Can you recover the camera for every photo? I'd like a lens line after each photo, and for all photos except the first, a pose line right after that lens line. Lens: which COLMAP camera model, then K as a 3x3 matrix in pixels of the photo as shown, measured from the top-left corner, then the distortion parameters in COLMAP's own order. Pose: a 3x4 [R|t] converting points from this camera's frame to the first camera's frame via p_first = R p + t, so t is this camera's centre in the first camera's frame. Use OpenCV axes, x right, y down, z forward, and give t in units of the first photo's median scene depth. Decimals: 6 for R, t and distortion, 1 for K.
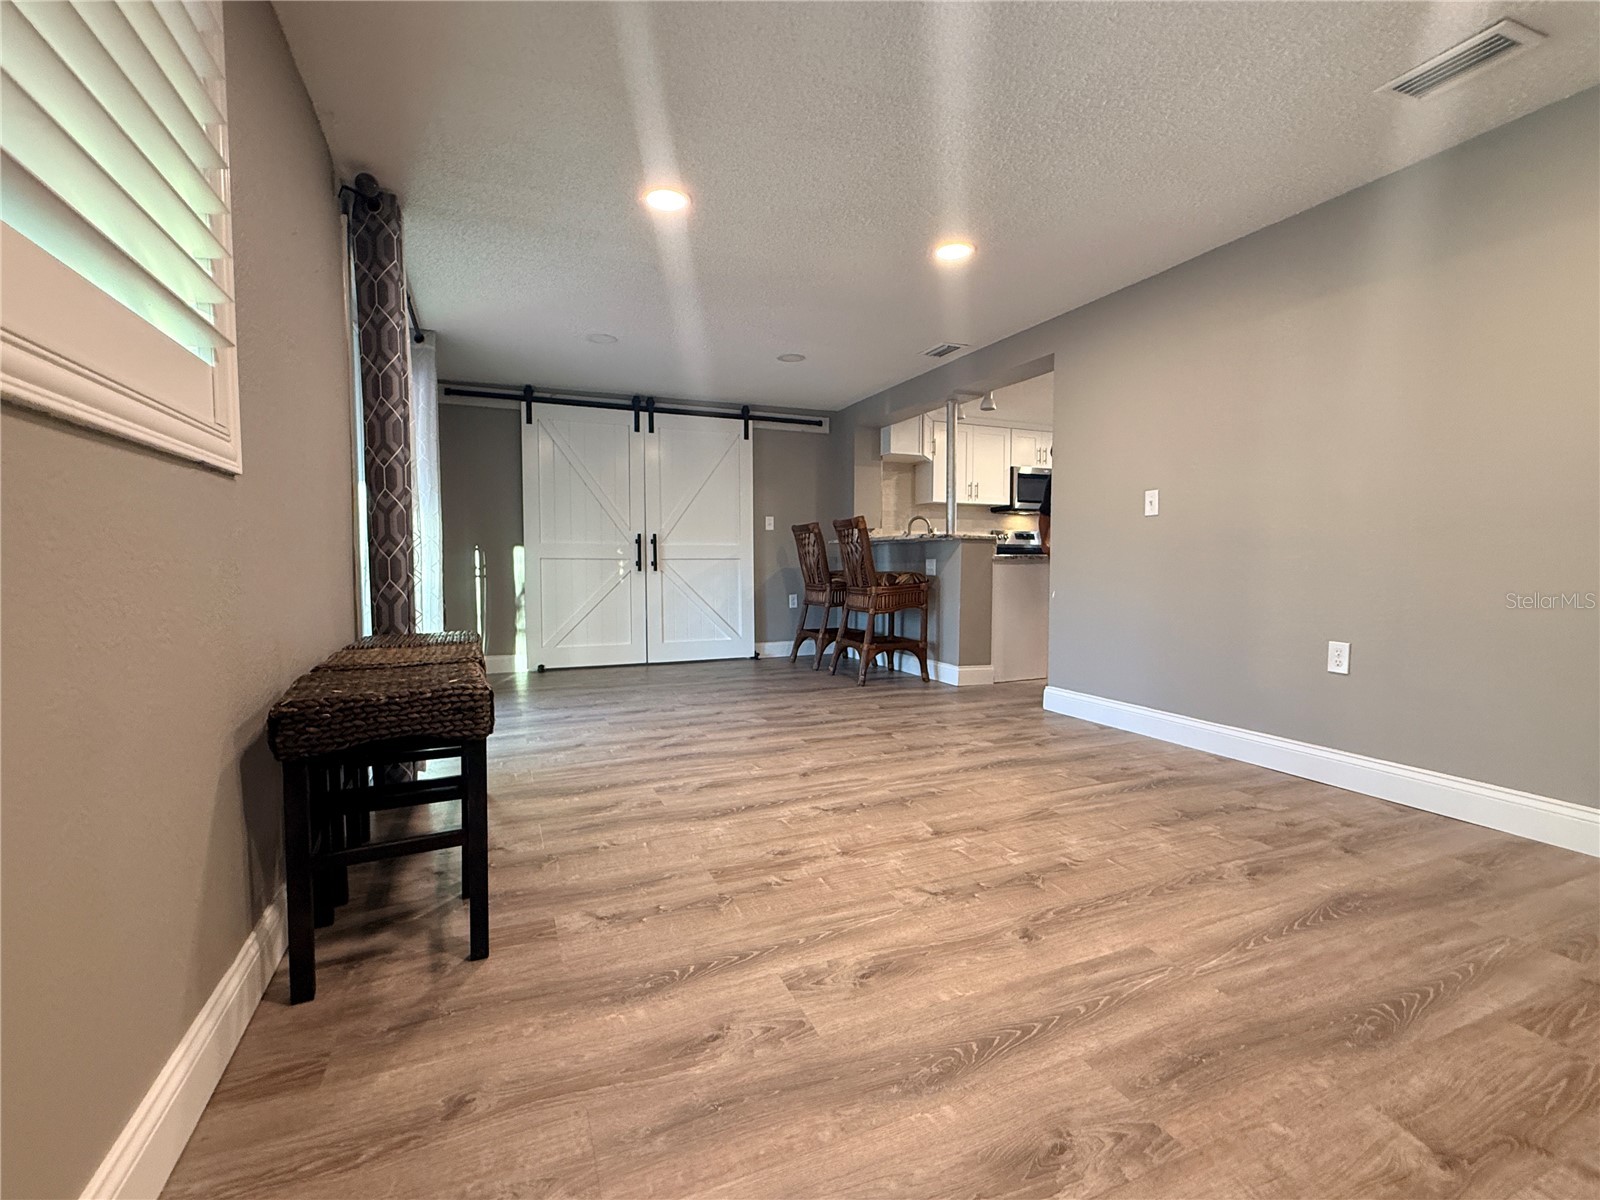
lens RADIAL K [[714.4, 0, 805.8], [0, 714.4, 606.8], [0, 0, 1]] dist [-0.001645, -0.000119]
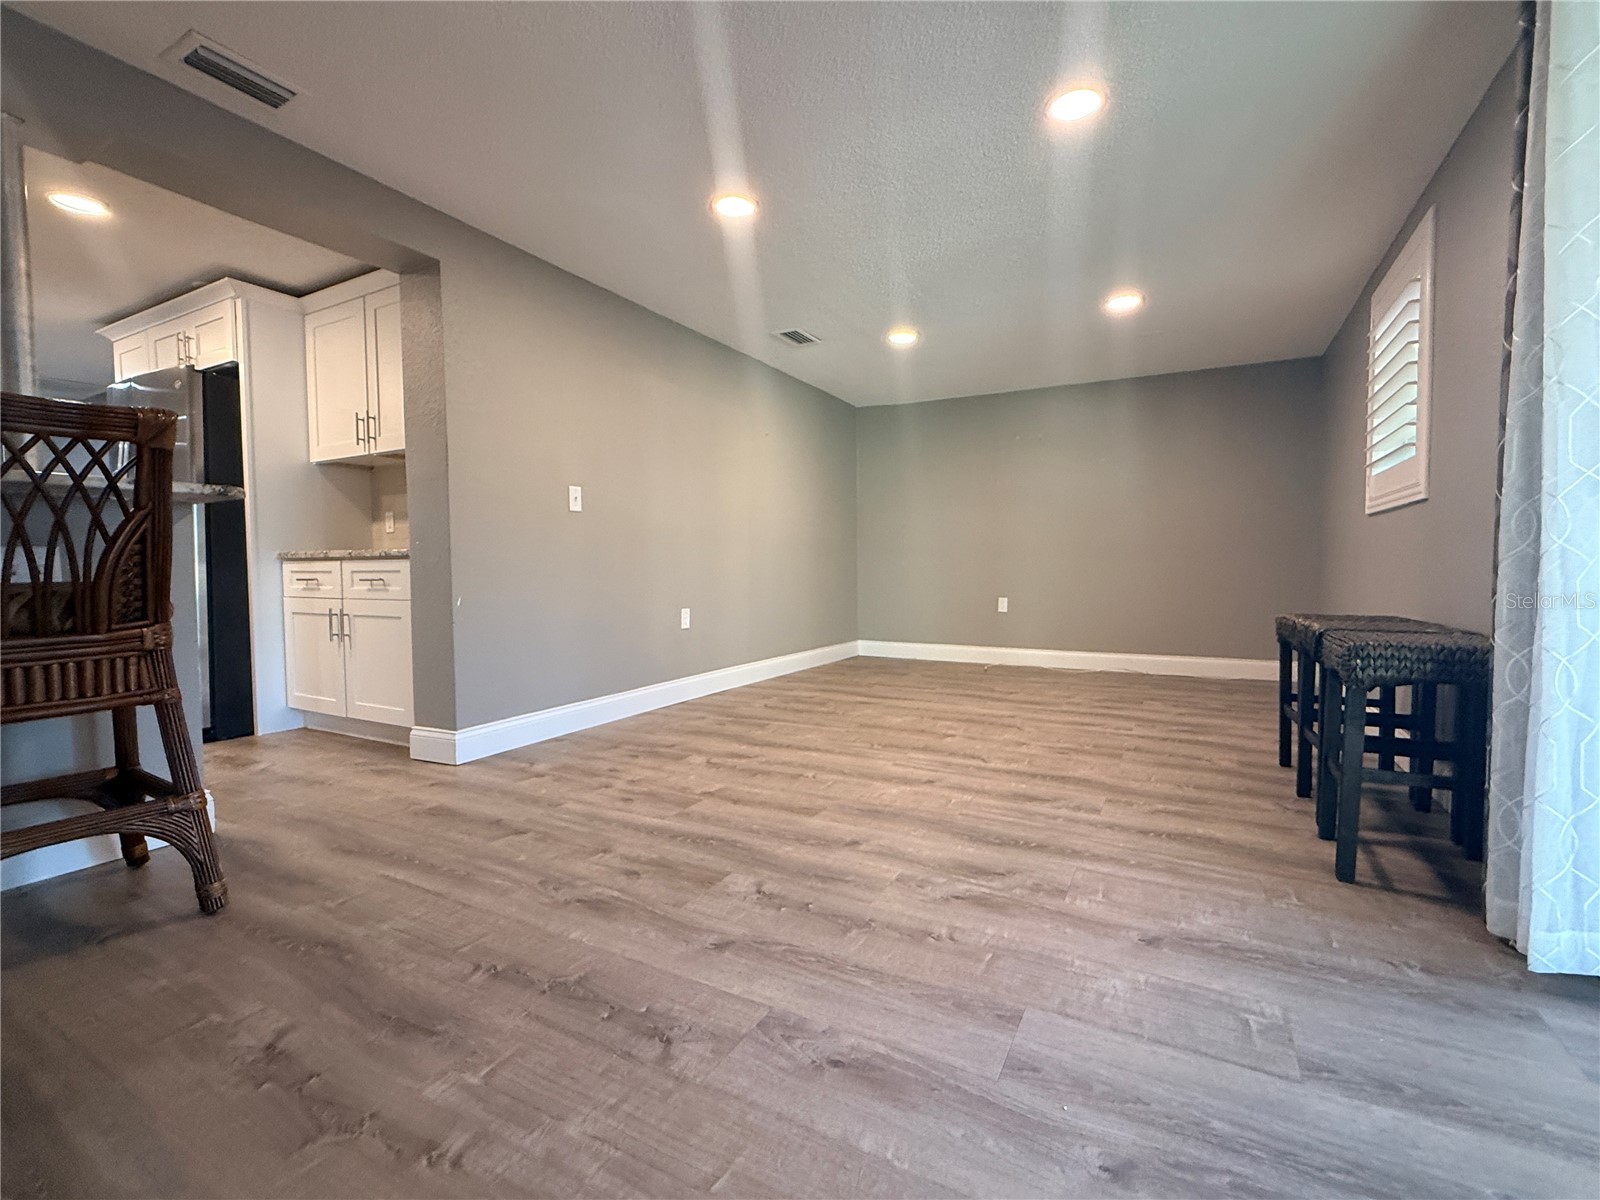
lens RADIAL K [[714.4, 0, 802.9], [0, 714.4, 599.3], [0, 0, 1]] dist [-0.001645, -0.000119]
pose [[-0.613136, -0.031102, 0.789365, -0.630990], [0.059213, 0.994604, 0.085182, -0.087652], [-0.787755, 0.098968, -0.607986, 1.695131]]
